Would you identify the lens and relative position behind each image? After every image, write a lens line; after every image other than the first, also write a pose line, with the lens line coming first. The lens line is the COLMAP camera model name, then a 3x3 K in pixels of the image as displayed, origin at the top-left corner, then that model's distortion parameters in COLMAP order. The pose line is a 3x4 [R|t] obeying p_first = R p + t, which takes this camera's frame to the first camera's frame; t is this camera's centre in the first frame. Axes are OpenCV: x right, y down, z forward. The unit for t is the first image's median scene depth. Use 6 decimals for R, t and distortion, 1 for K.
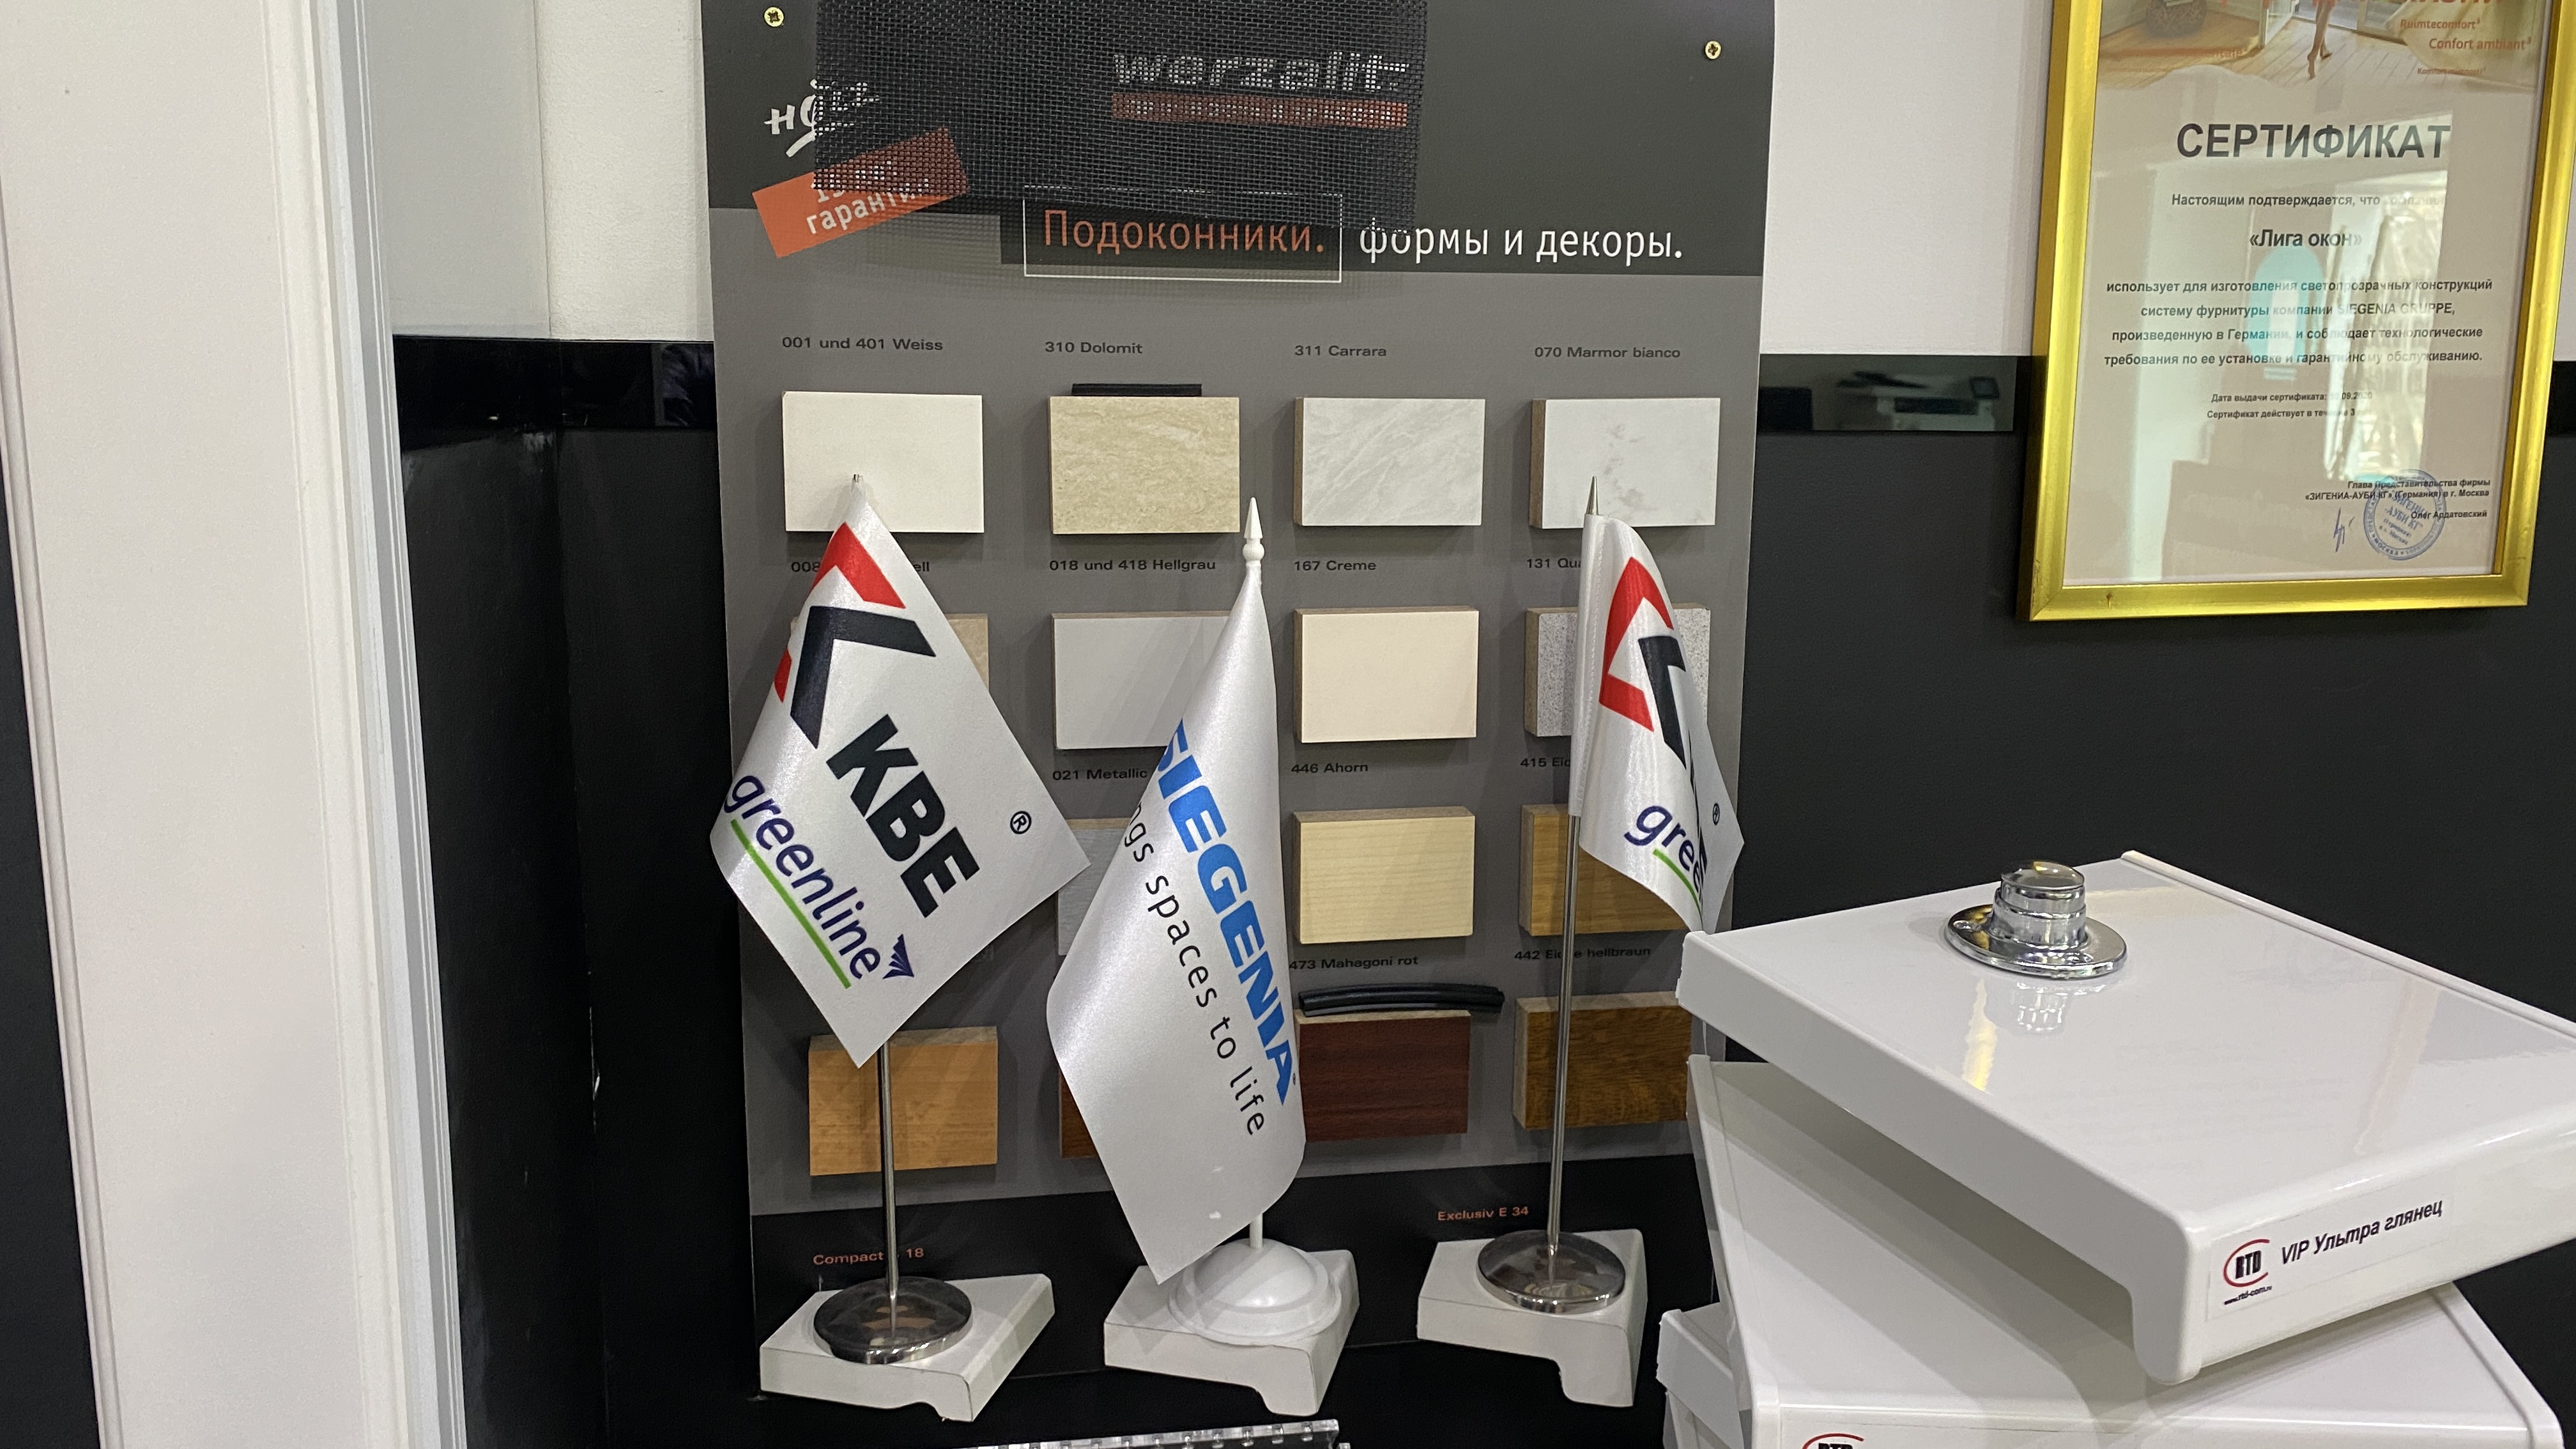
lens RADIAL K [[1916.9, 0, 1288.0], [0, 1916.9, 724.5], [0, 0, 1]] dist [0.011499, 0.001312]
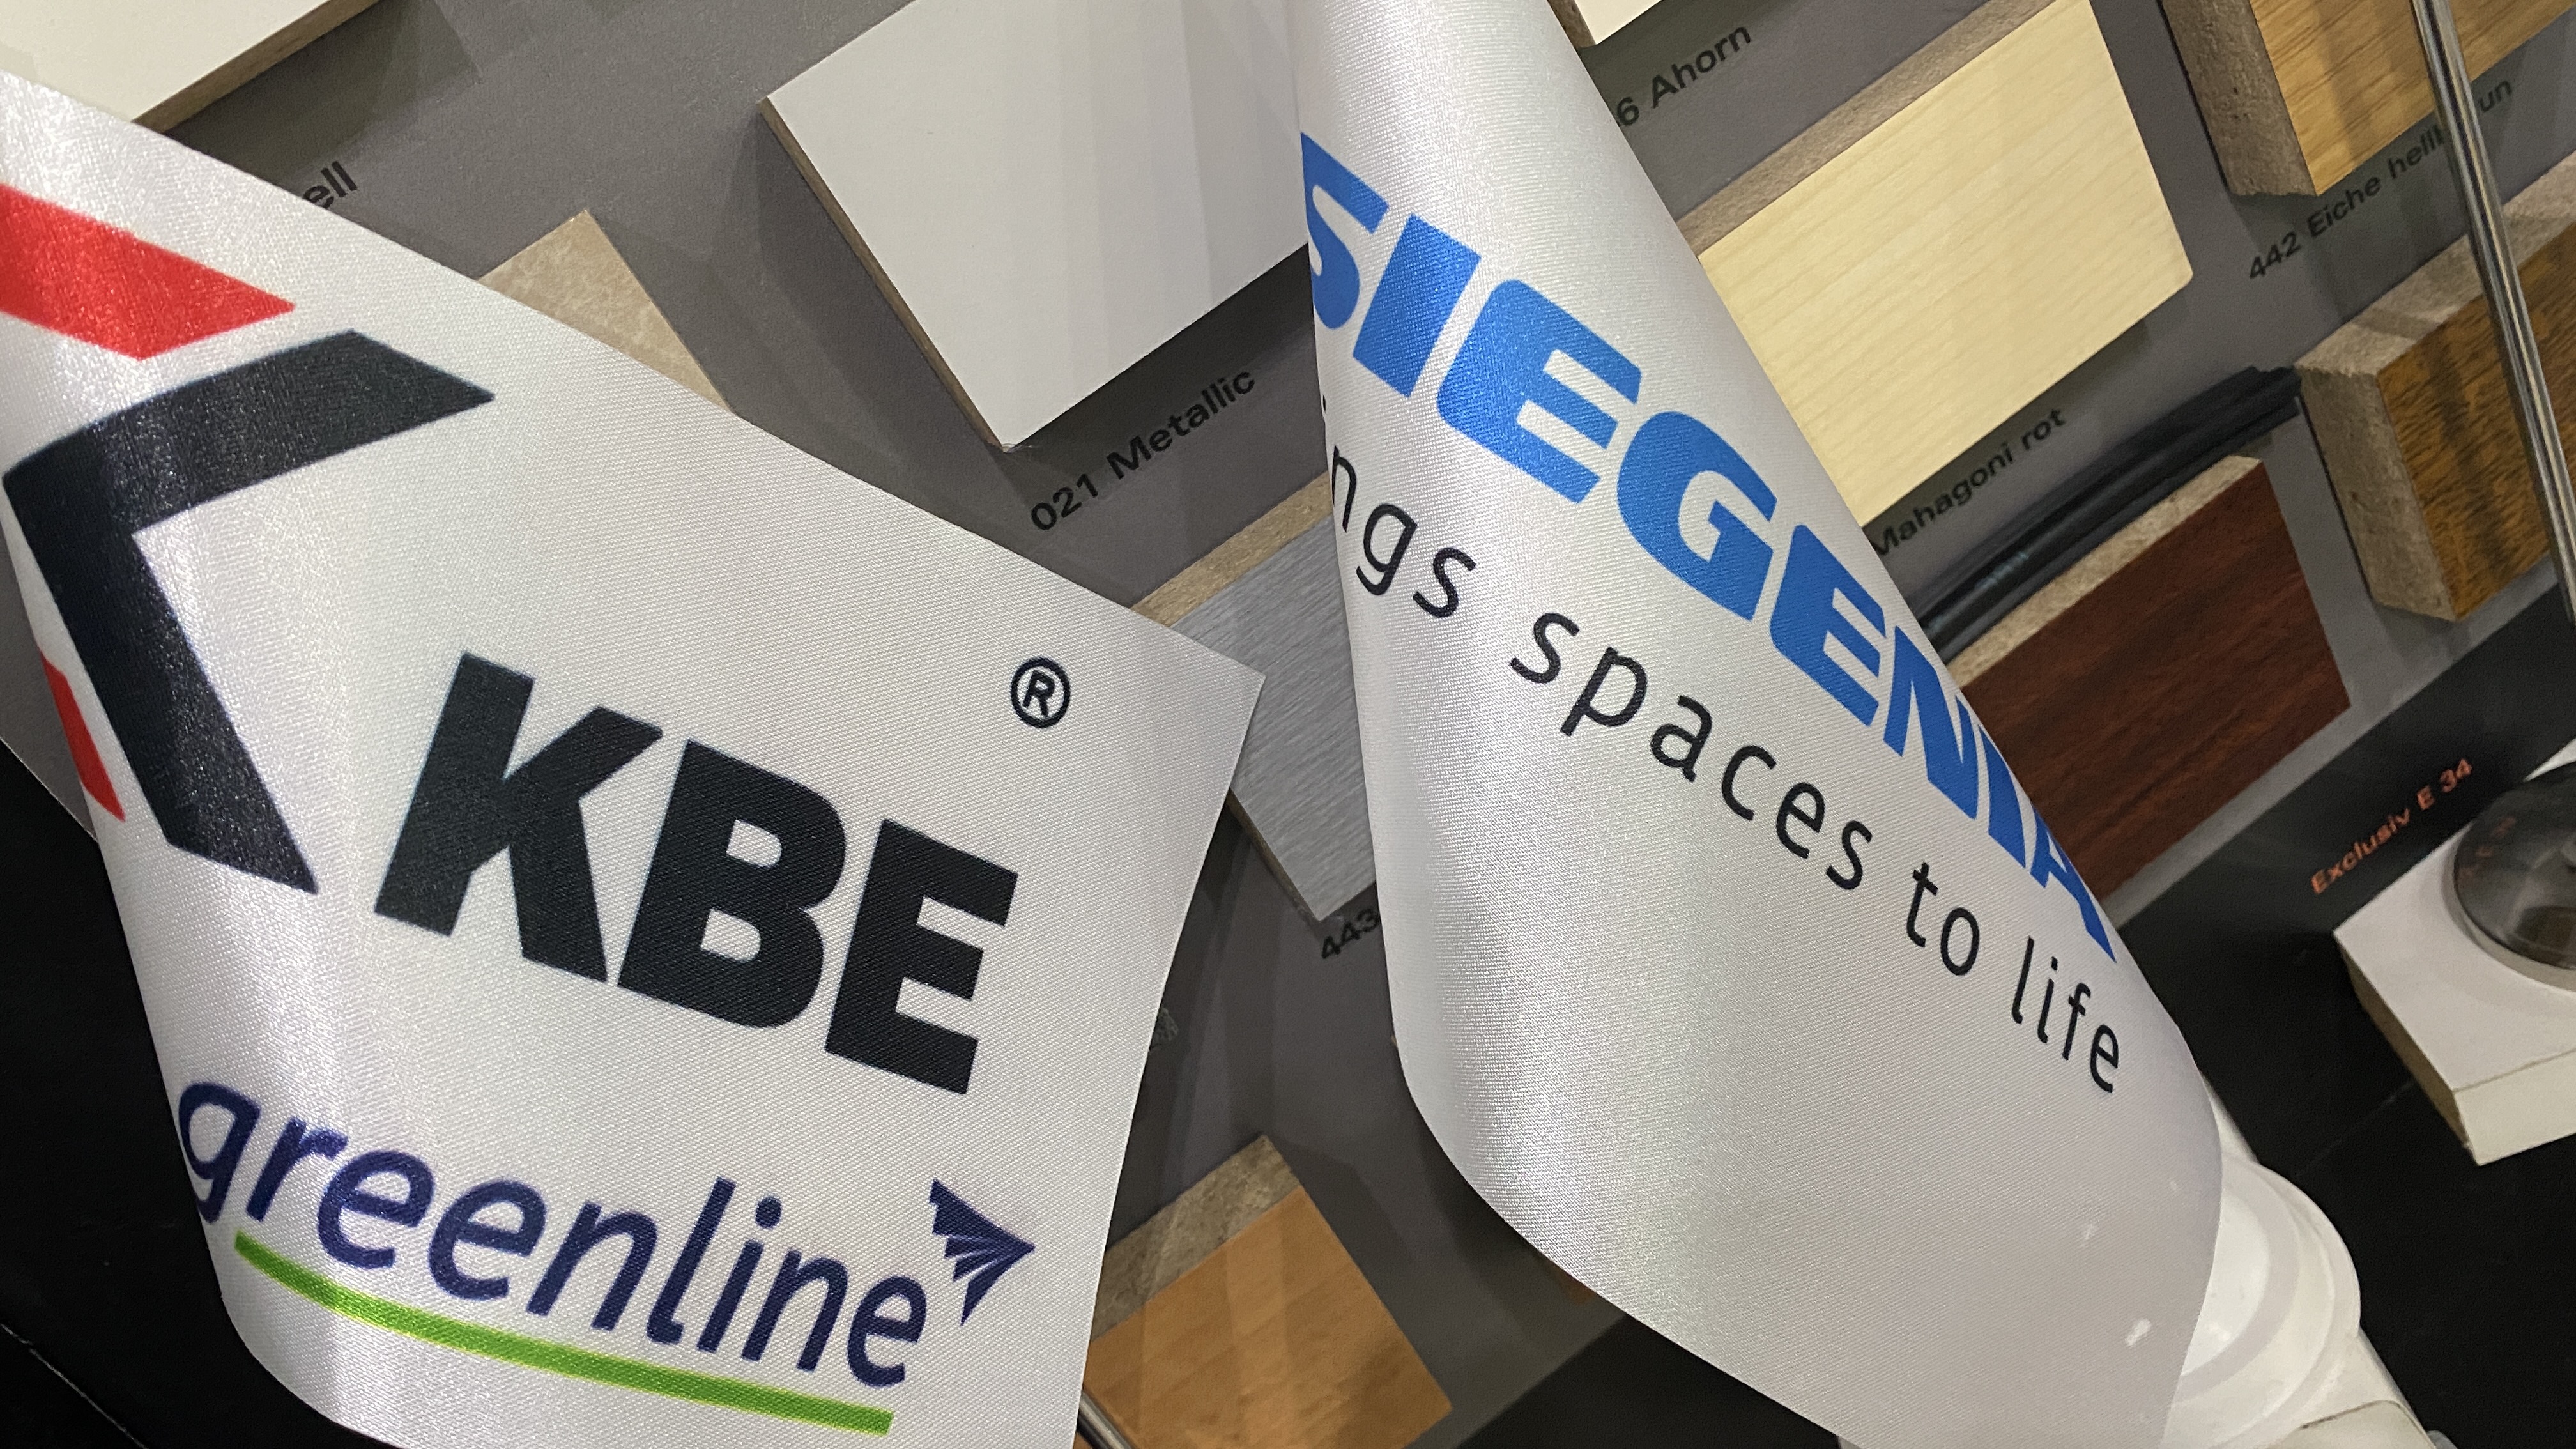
lens RADIAL K [[1916.9, 0, 1288.0], [0, 1916.9, 724.5], [0, 0, 1]] dist [0.011499, 0.001312]
pose [[0.845381, -0.532575, -0.041164, -0.091165], [0.527354, 0.819857, 0.223004, 0.004077], [-0.085018, -0.210231, 0.973948, 0.664094]]
